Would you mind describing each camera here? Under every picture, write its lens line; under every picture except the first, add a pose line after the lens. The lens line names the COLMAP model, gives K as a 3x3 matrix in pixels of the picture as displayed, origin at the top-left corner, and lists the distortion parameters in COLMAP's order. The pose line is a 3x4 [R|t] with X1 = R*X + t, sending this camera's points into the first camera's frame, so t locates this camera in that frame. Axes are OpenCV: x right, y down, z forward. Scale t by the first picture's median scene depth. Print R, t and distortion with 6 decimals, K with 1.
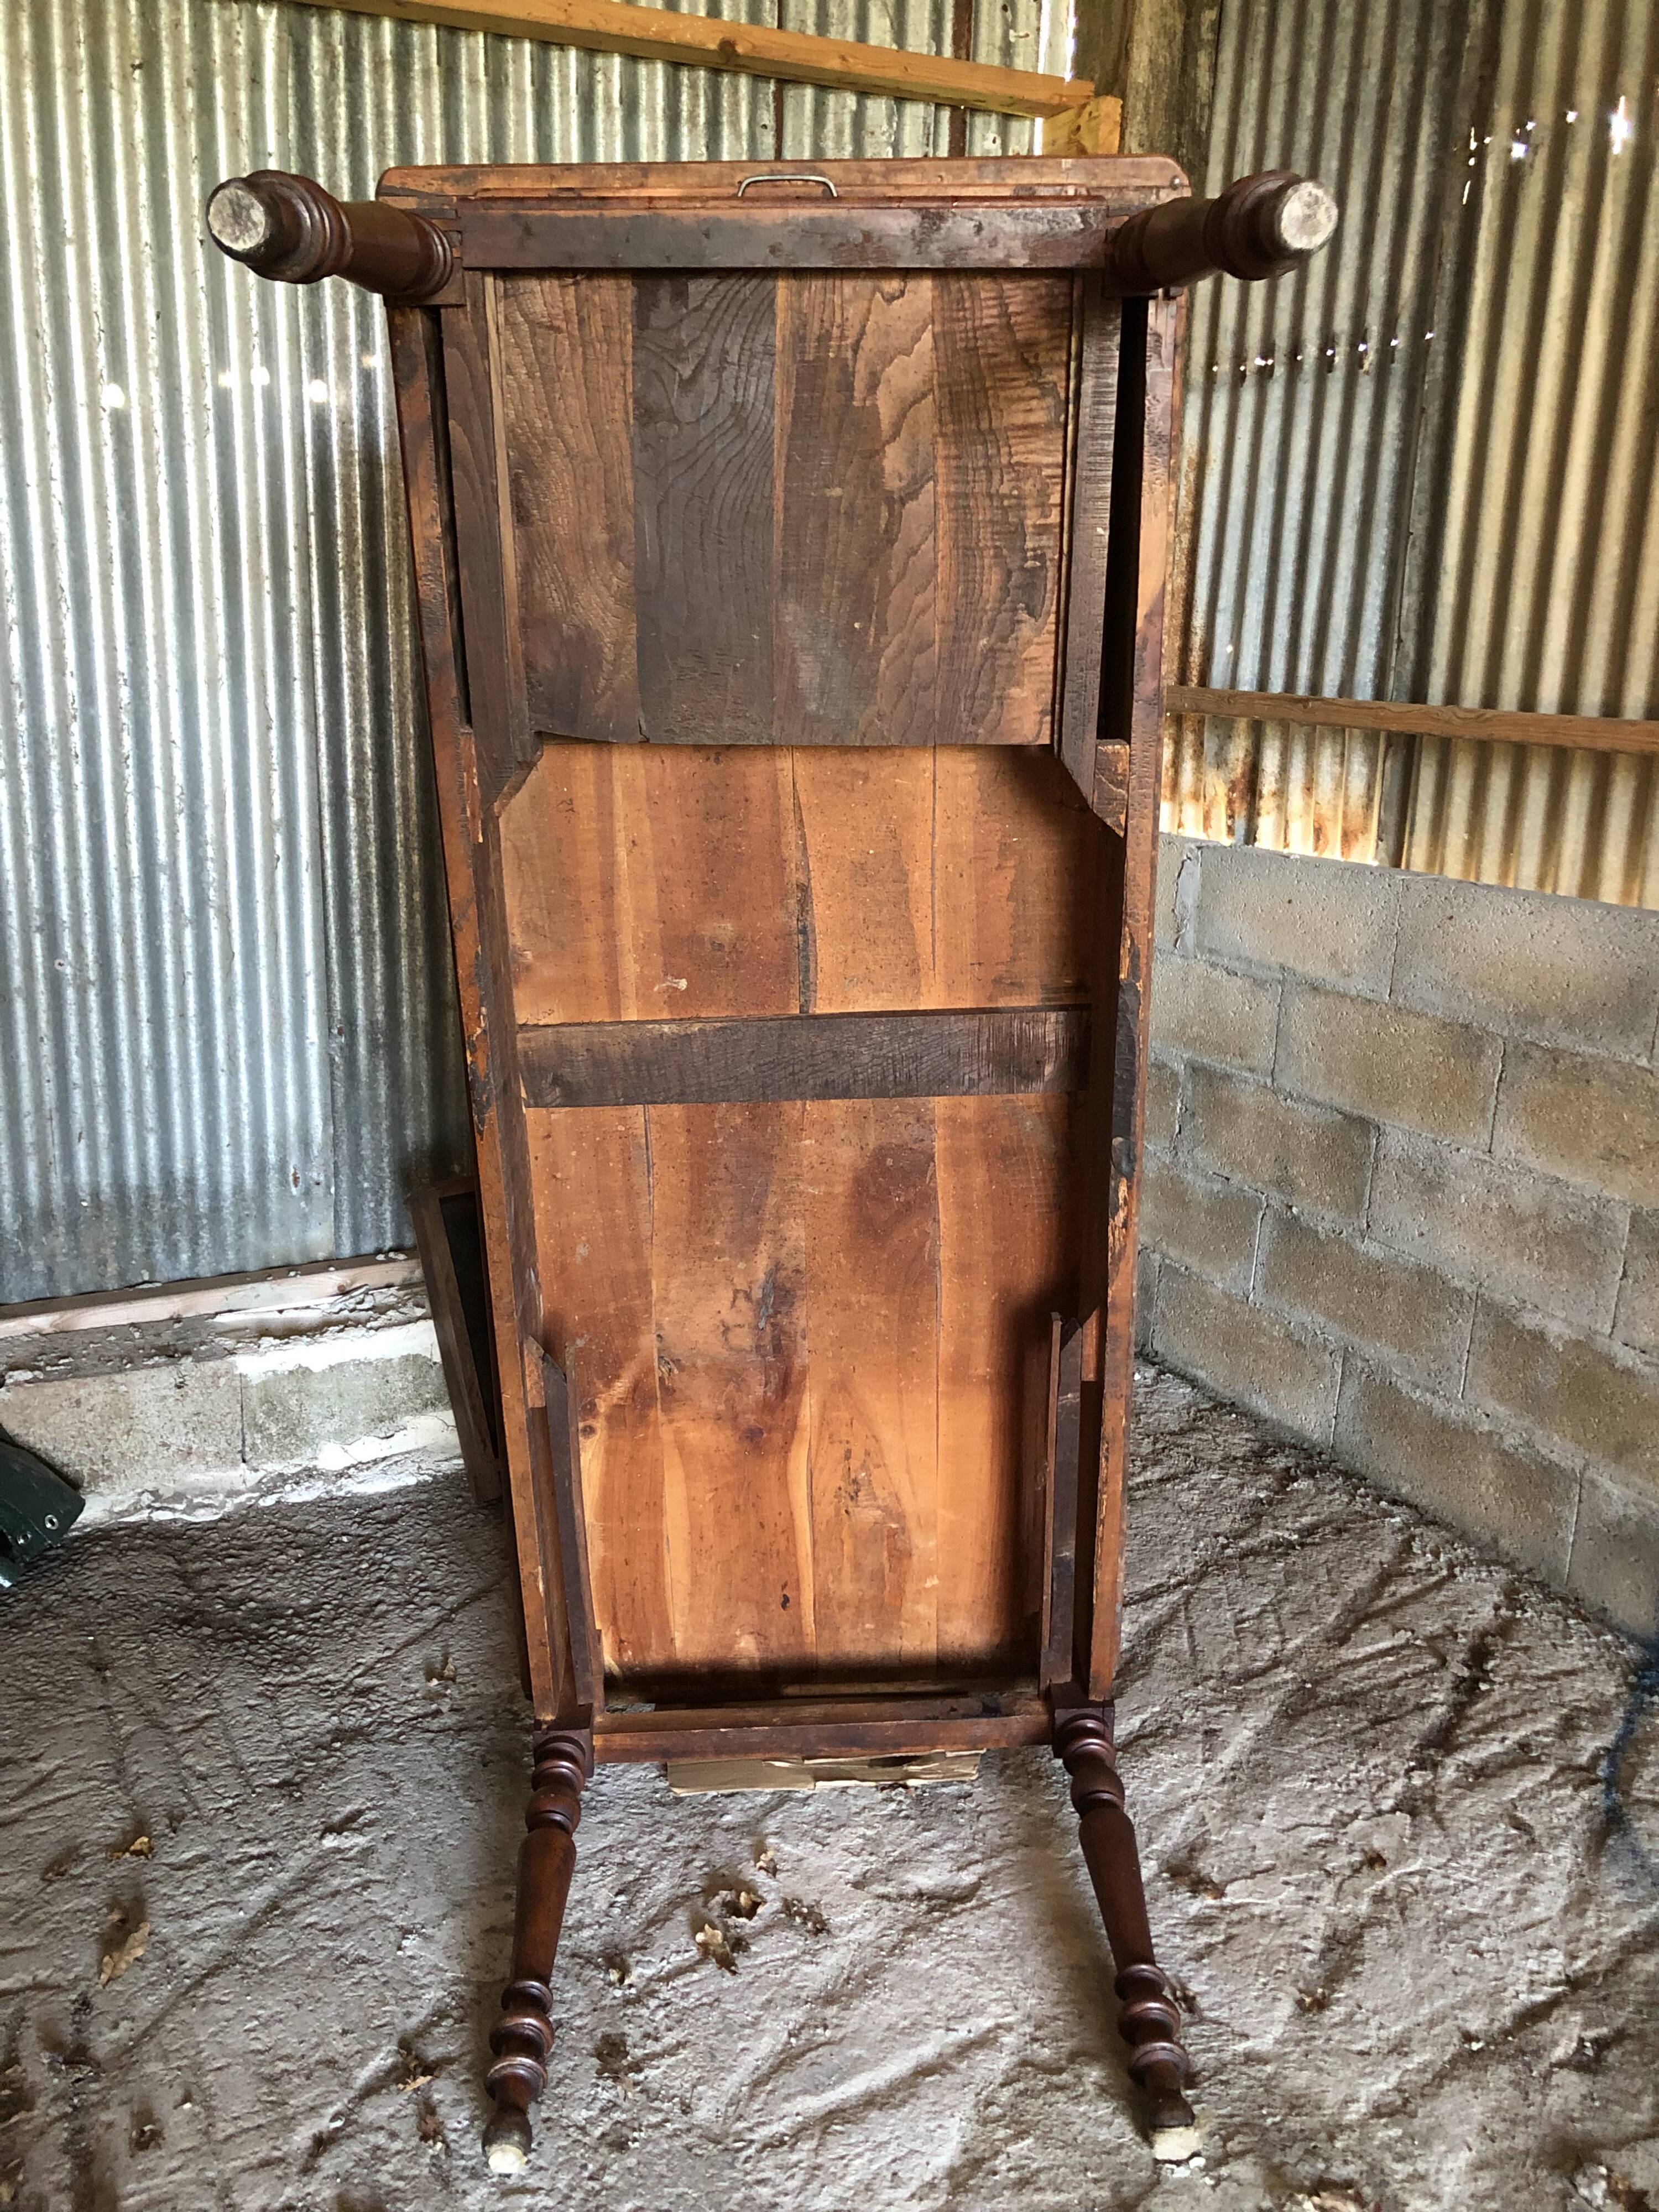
lens RADIAL K [[1808.3, 0, 829.4], [0, 1808.3, 1091.9], [0, 0, 1]] dist [0.007299, 0.018843]
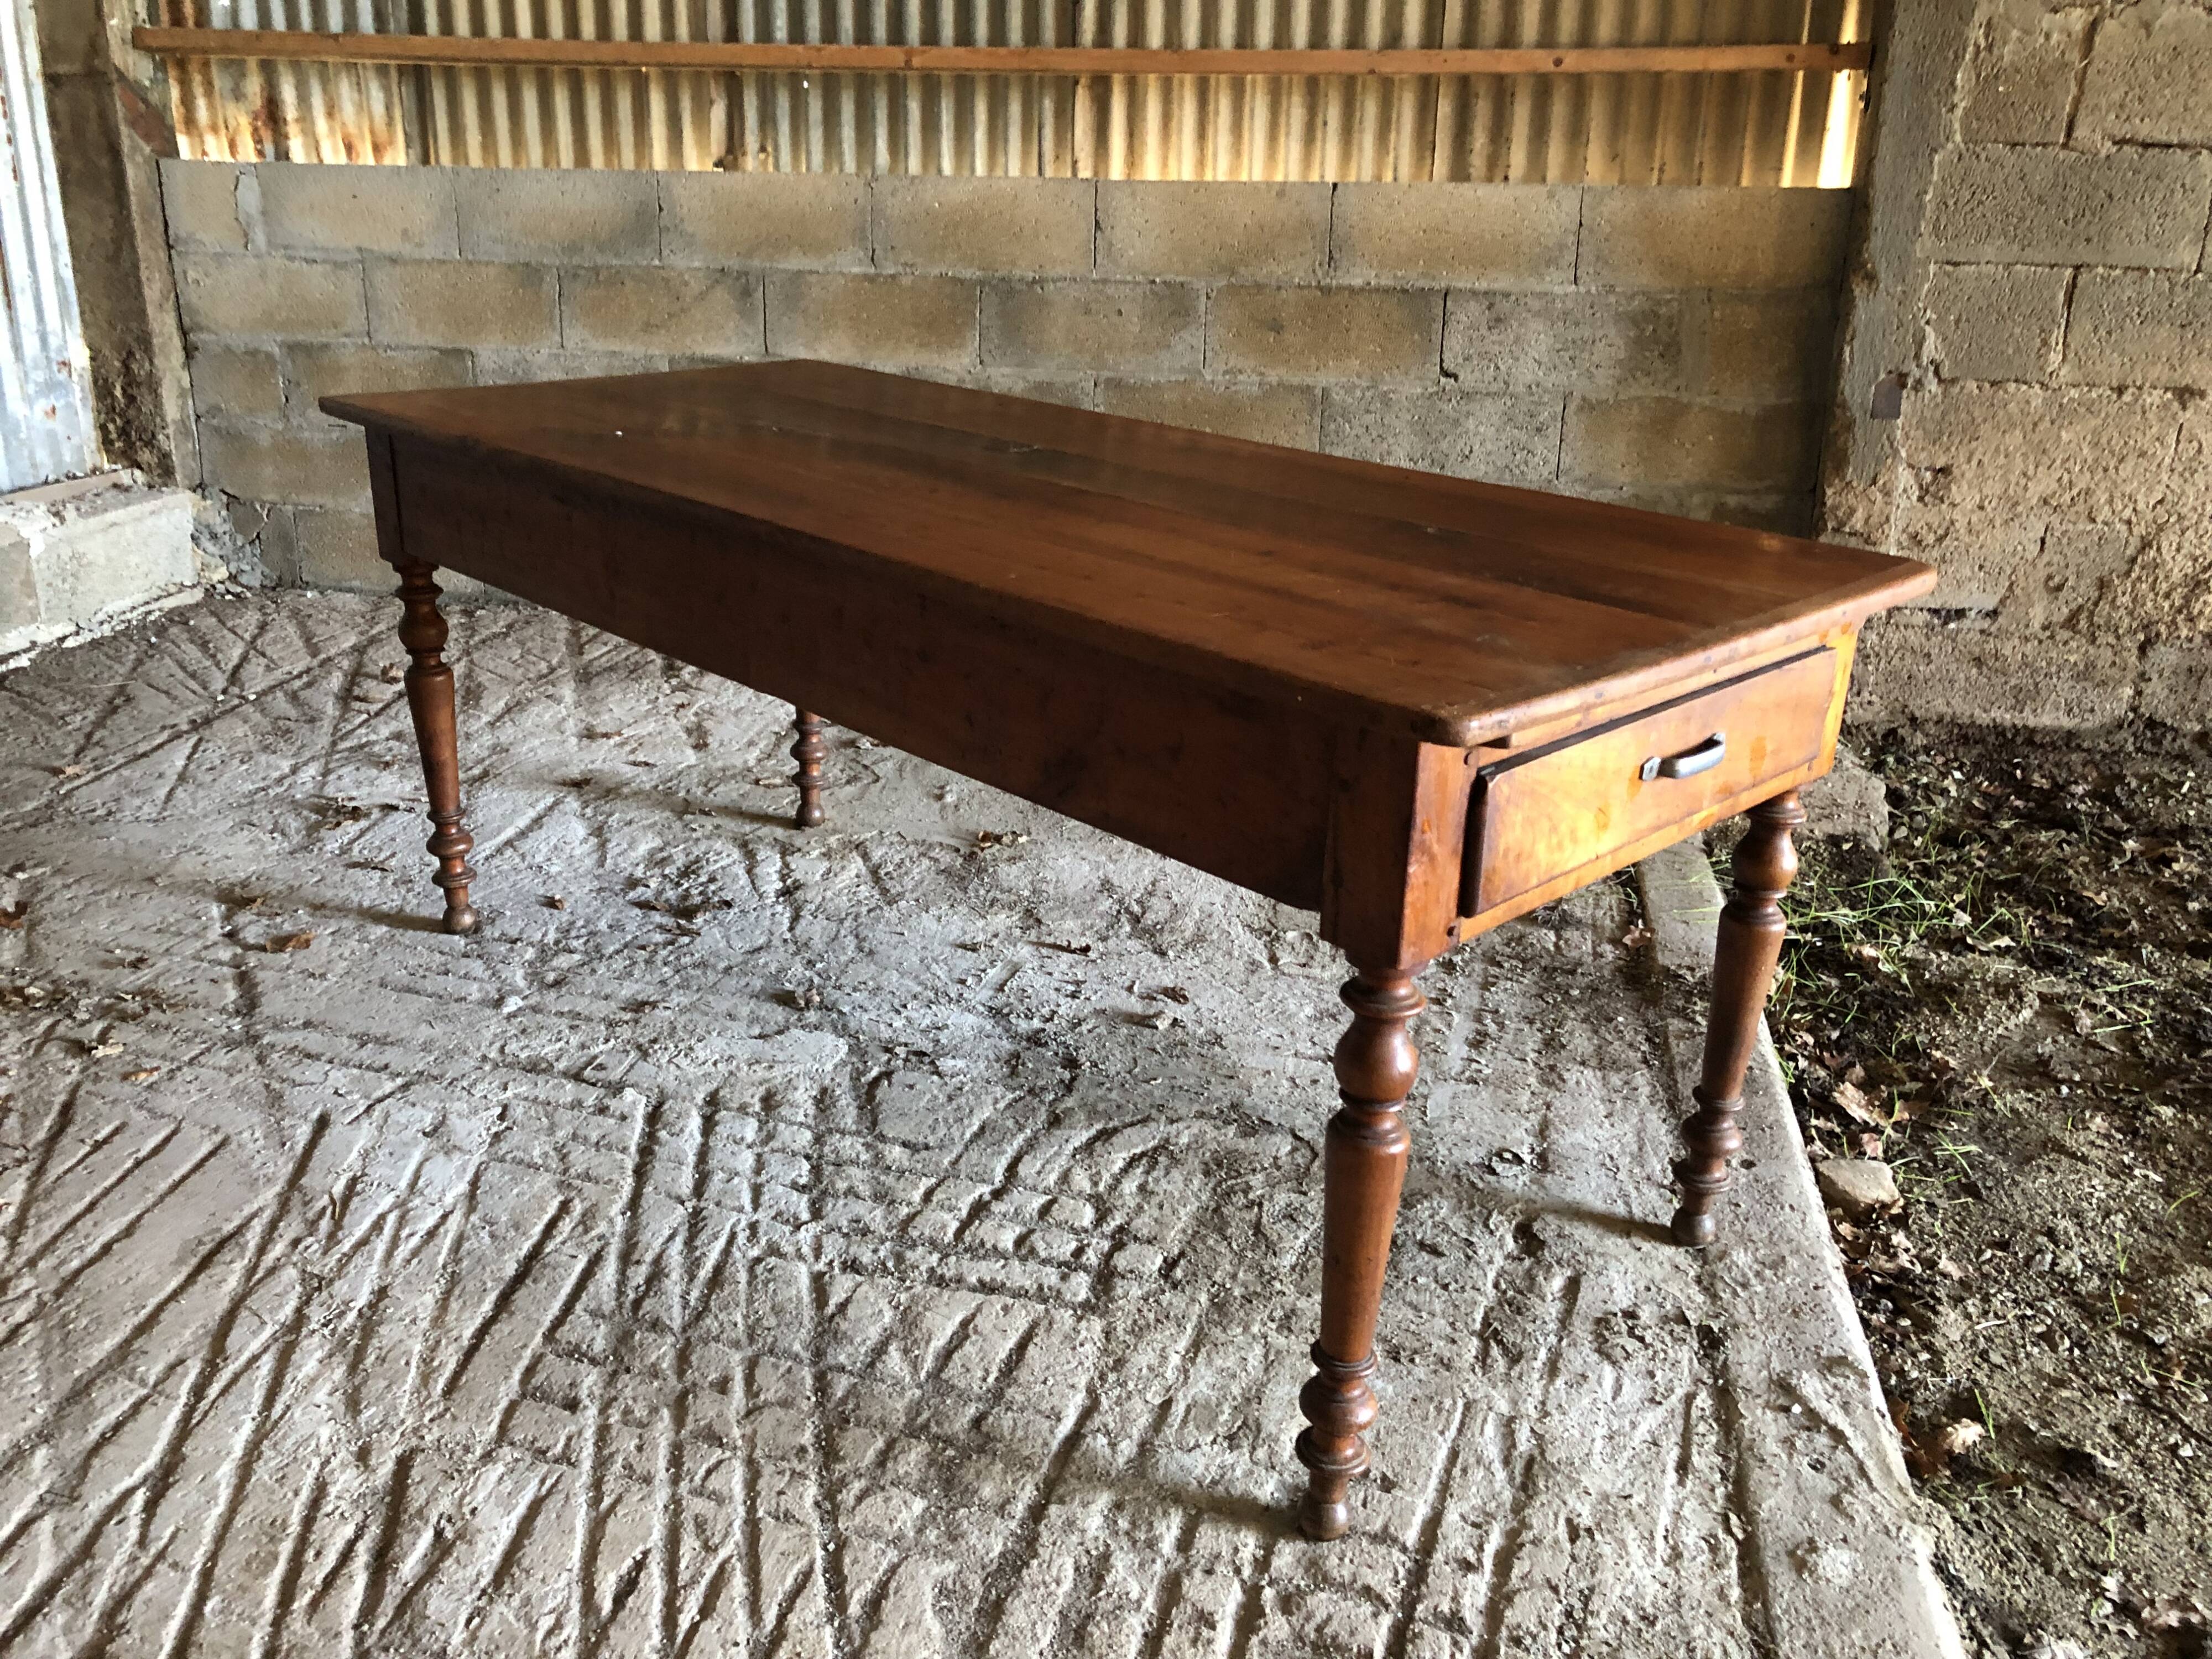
lens RADIAL K [[1808.3, 0, 1106.6], [0, 1808.3, 804.7], [0, 0, 1]] dist [0.007299, 0.018843]
pose [[0.635174, -0.261248, 0.726845, -0.513787], [0.183003, 0.965167, 0.186985, 0.190393], [-0.750376, 0.014247, 0.660858, -0.315095]]
